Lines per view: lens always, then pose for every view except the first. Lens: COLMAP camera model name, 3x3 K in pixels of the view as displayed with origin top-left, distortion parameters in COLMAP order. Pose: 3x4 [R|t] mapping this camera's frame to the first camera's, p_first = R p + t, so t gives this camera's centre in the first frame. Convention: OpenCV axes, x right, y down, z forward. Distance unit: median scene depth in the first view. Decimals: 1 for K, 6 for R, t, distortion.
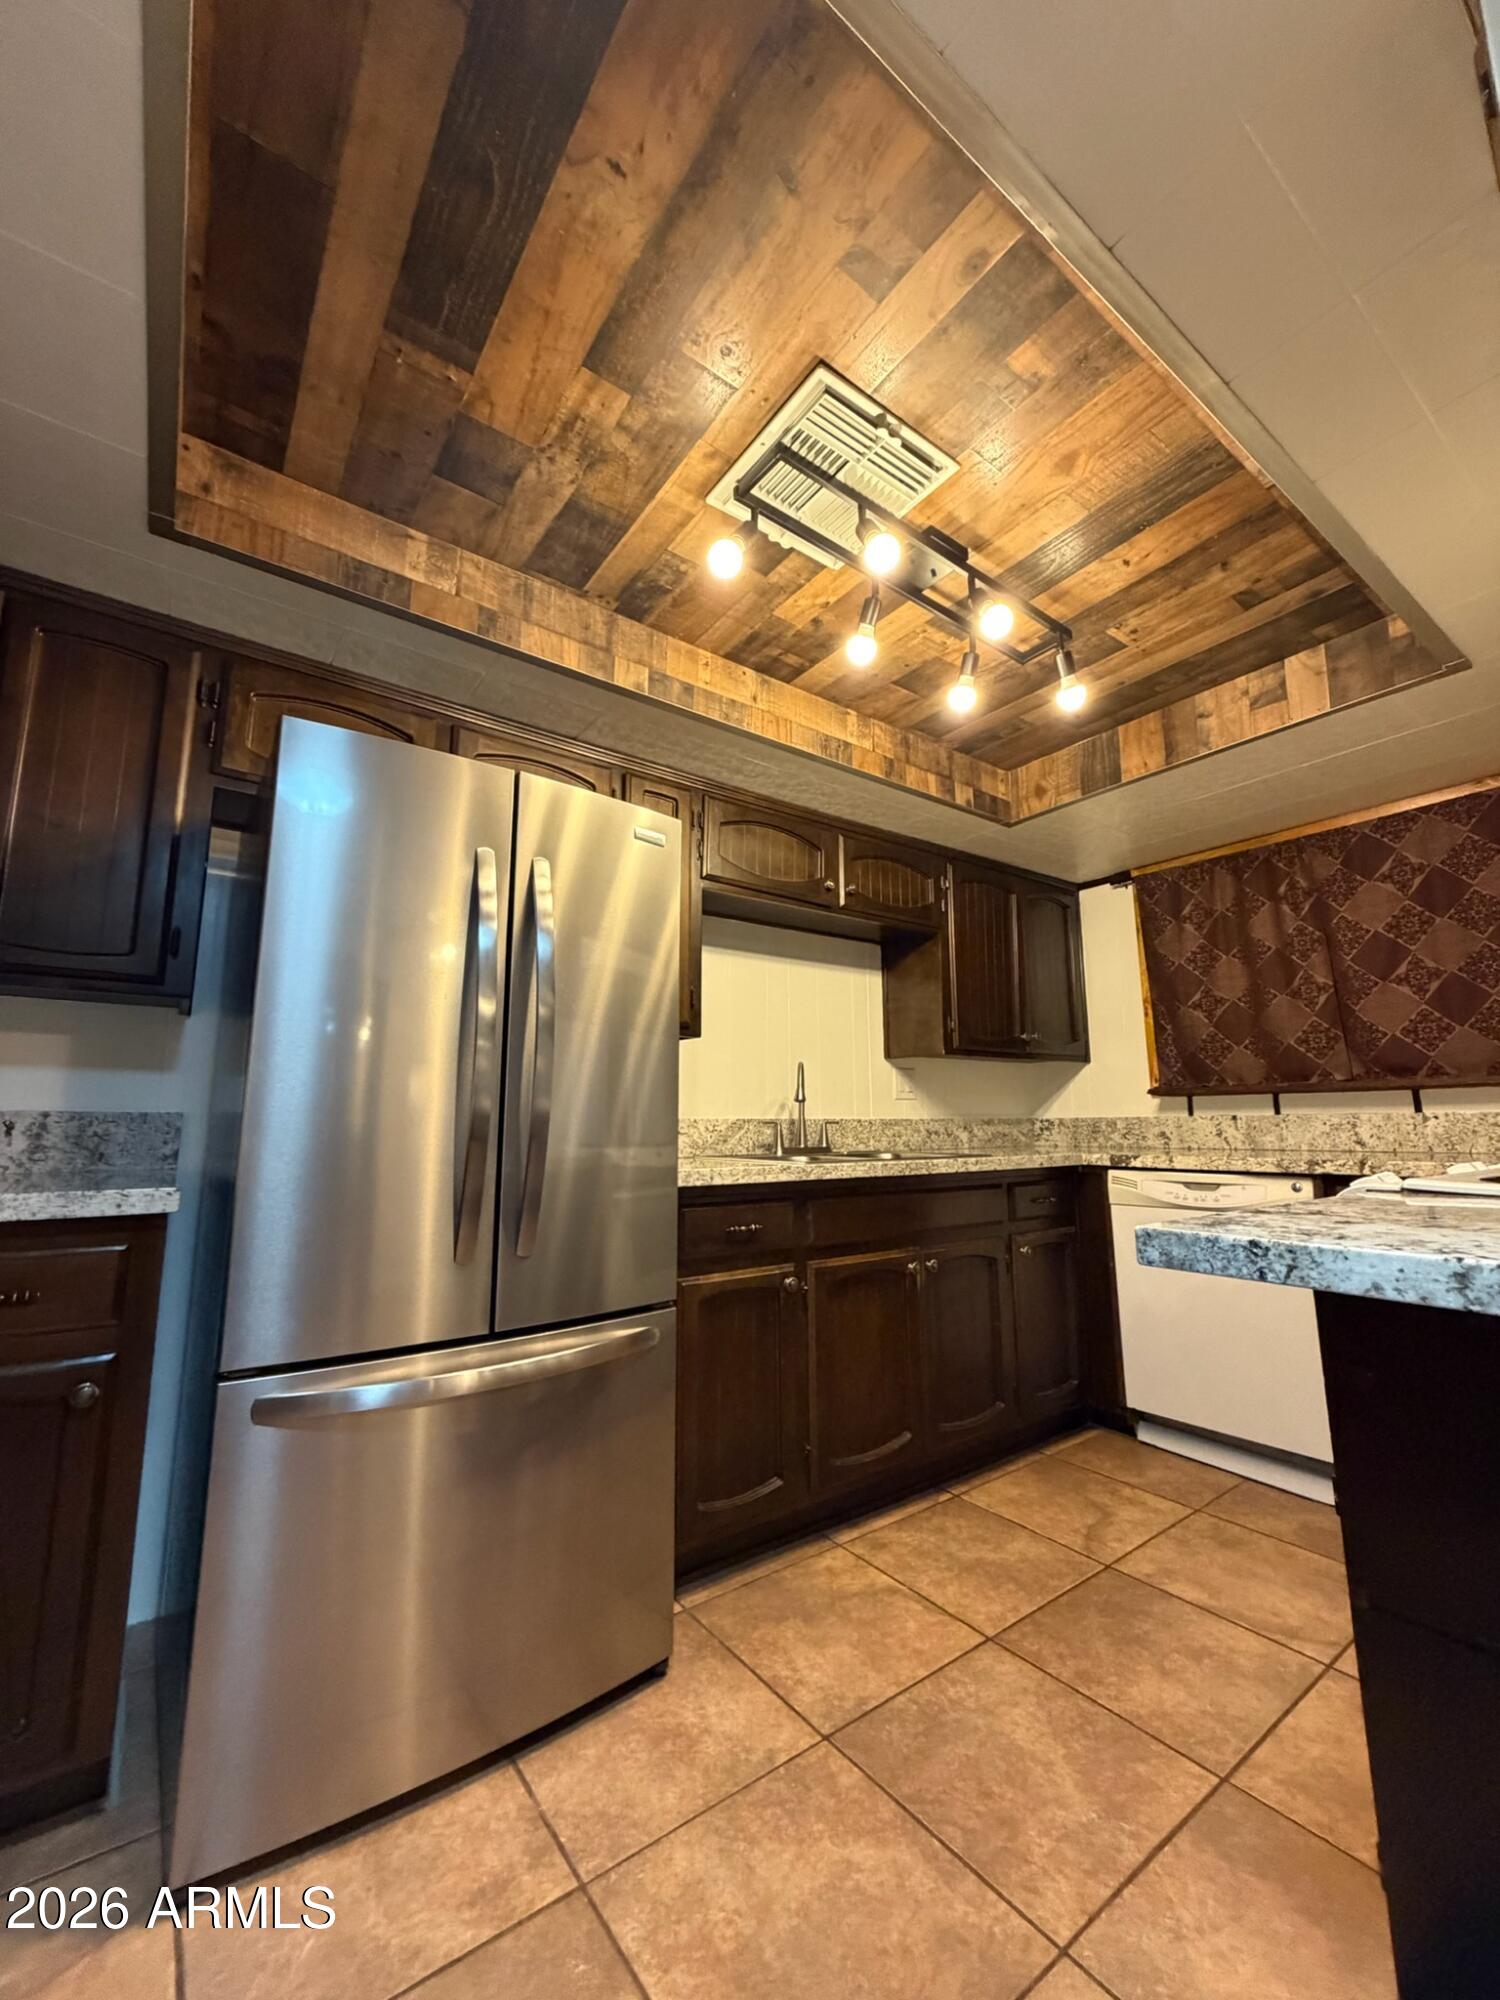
lens RADIAL K [[795.1, 0, 746.2], [0, 795.1, 996.9], [0, 0, 1]] dist [-0.001557, 0.000718]
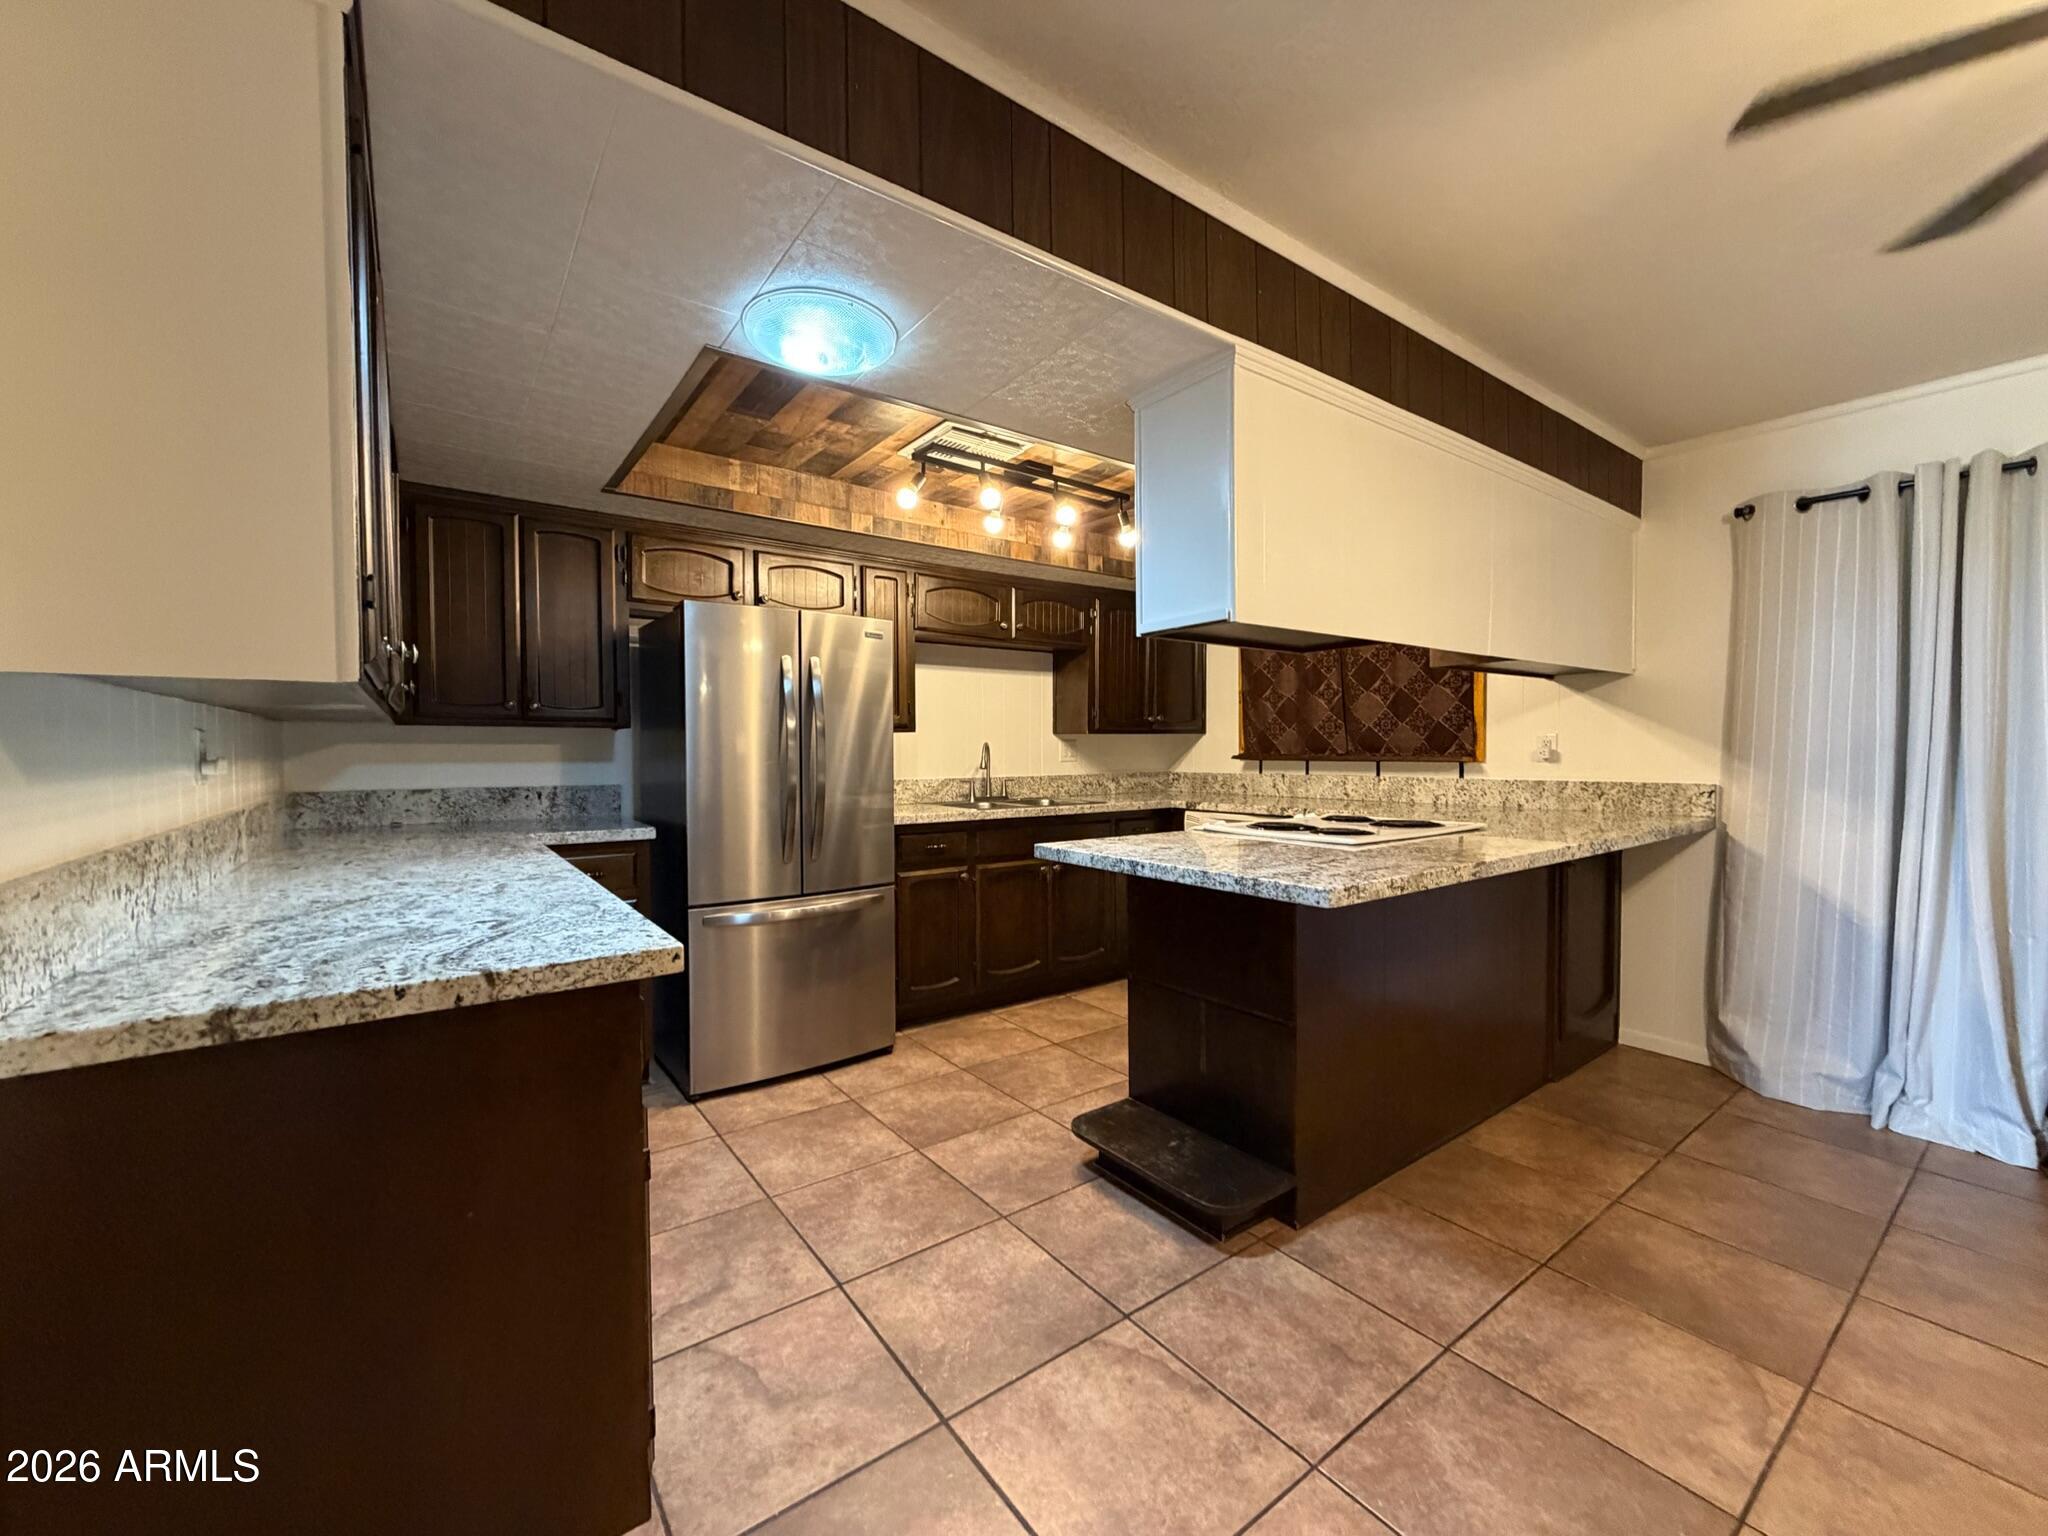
lens RADIAL K [[814.2, 0, 1019.2], [0, 814.2, 770.3], [0, 0, 1]] dist [-0.001557, 0.000718]
pose [[0.999994, 0.000430, 0.003493, 0.171537], [-0.001066, 0.982879, 0.184250, -0.207082], [-0.003354, -0.184253, 0.982873, -0.739151]]
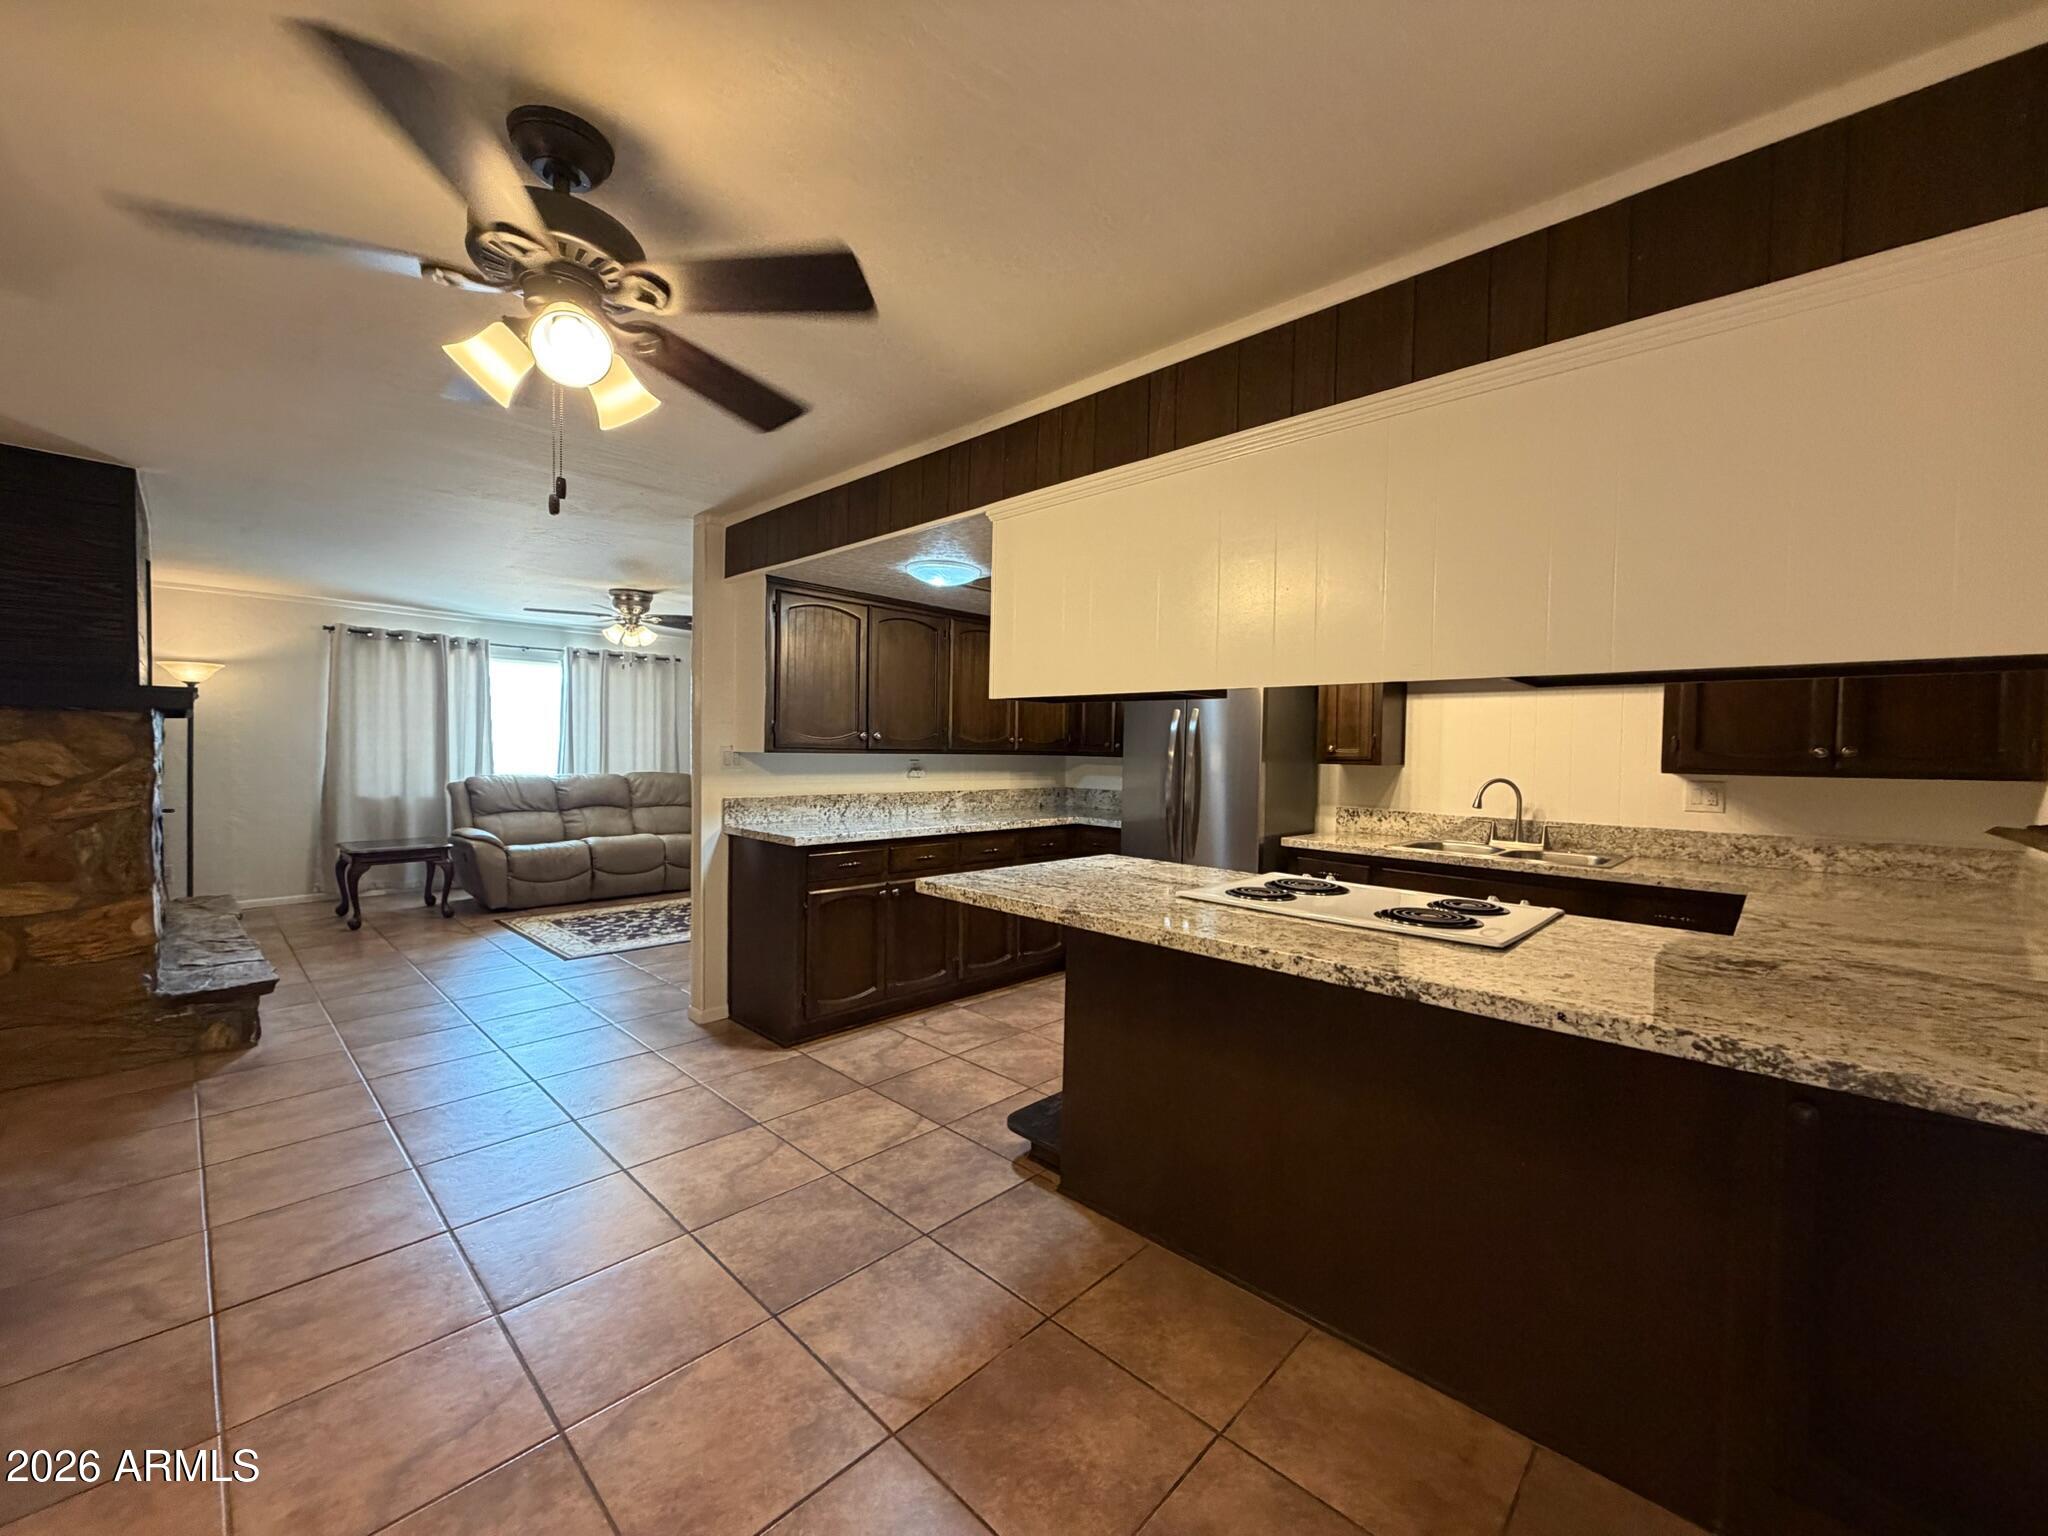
lens RADIAL K [[814.2, 0, 1016.7], [0, 814.2, 767.8], [0, 0, 1]] dist [-0.001557, 0.000718]
pose [[0.168408, 0.030300, -0.985252, 1.721439], [0.135147, 0.989379, 0.053528, -0.158274], [0.976409, -0.142169, 0.162524, -0.002935]]
